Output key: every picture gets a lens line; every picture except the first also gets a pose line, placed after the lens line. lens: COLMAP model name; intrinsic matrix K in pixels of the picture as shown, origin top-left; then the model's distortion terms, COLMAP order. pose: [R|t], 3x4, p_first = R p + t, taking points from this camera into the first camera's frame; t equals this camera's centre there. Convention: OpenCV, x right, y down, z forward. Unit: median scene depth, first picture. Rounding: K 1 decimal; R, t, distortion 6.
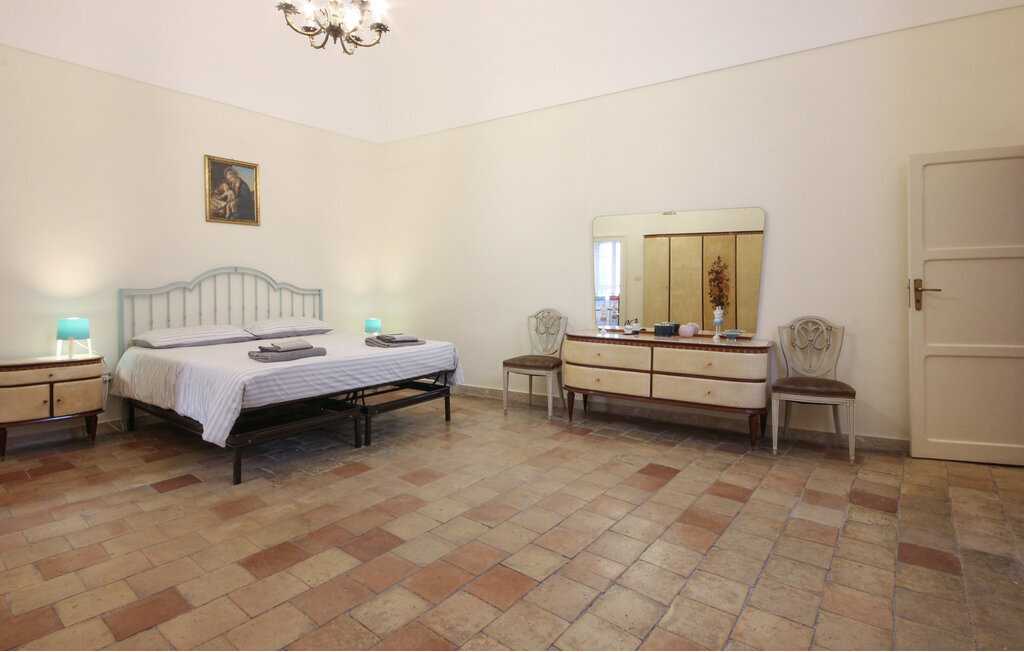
lens RADIAL K [[494.9, 0, 510.3], [0, 494.9, 302.2], [0, 0, 1]] dist [0.003168, 0.000934]
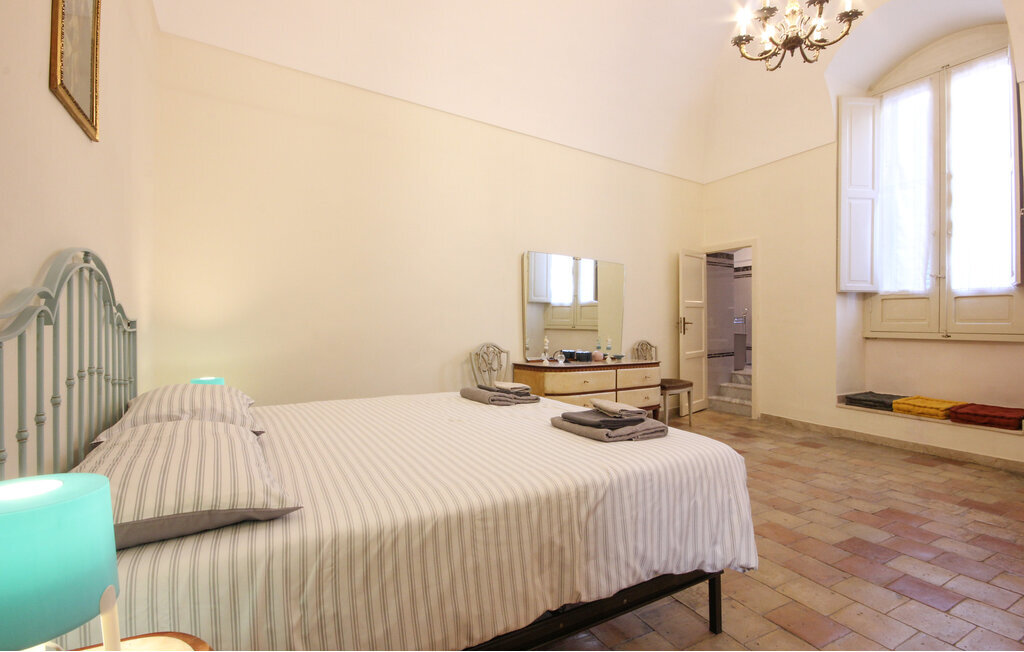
lens RADIAL K [[498.9, 0, 517.7], [0, 498.9, 324.7], [0, 0, 1]] dist [-0.003415, -0.001112]
pose [[0.372588, -0.001860, 0.927995, -1.120186], [0.023431, 0.999698, -0.007404, -0.019286], [-0.927701, 0.024503, 0.372519, 0.906077]]
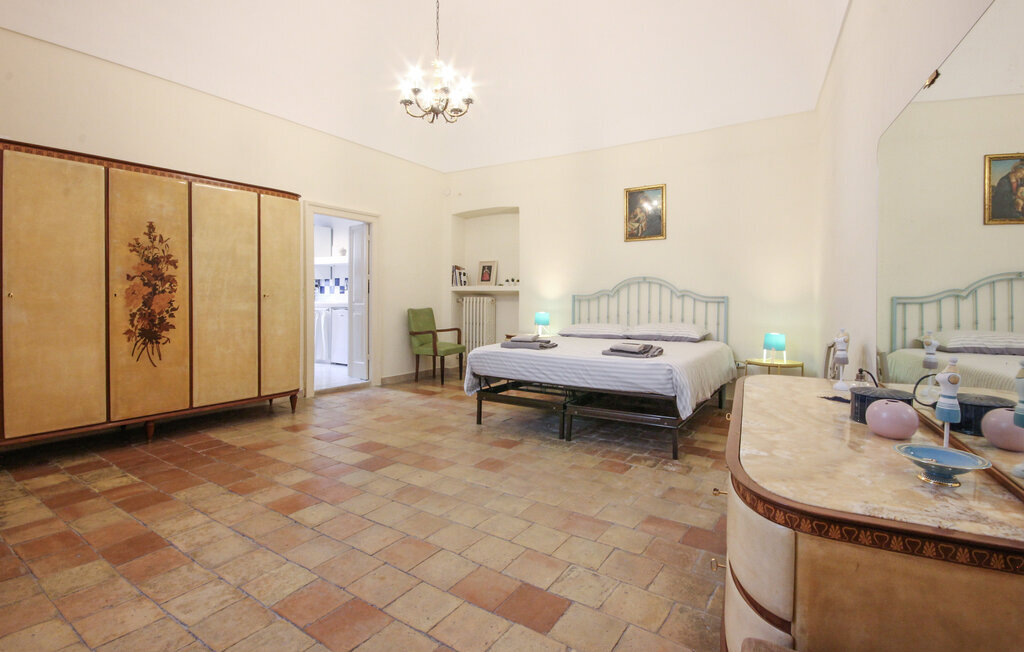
lens RADIAL K [[481.2, 0, 517.1], [0, 481.2, 303.1], [0, 0, 1]] dist [0.000245, 0.000097]
pose [[0.090464, 0.015478, -0.995779, 0.830444], [-0.034715, 0.999321, 0.012379, -0.018722], [0.995294, 0.033449, 0.090940, 0.893192]]
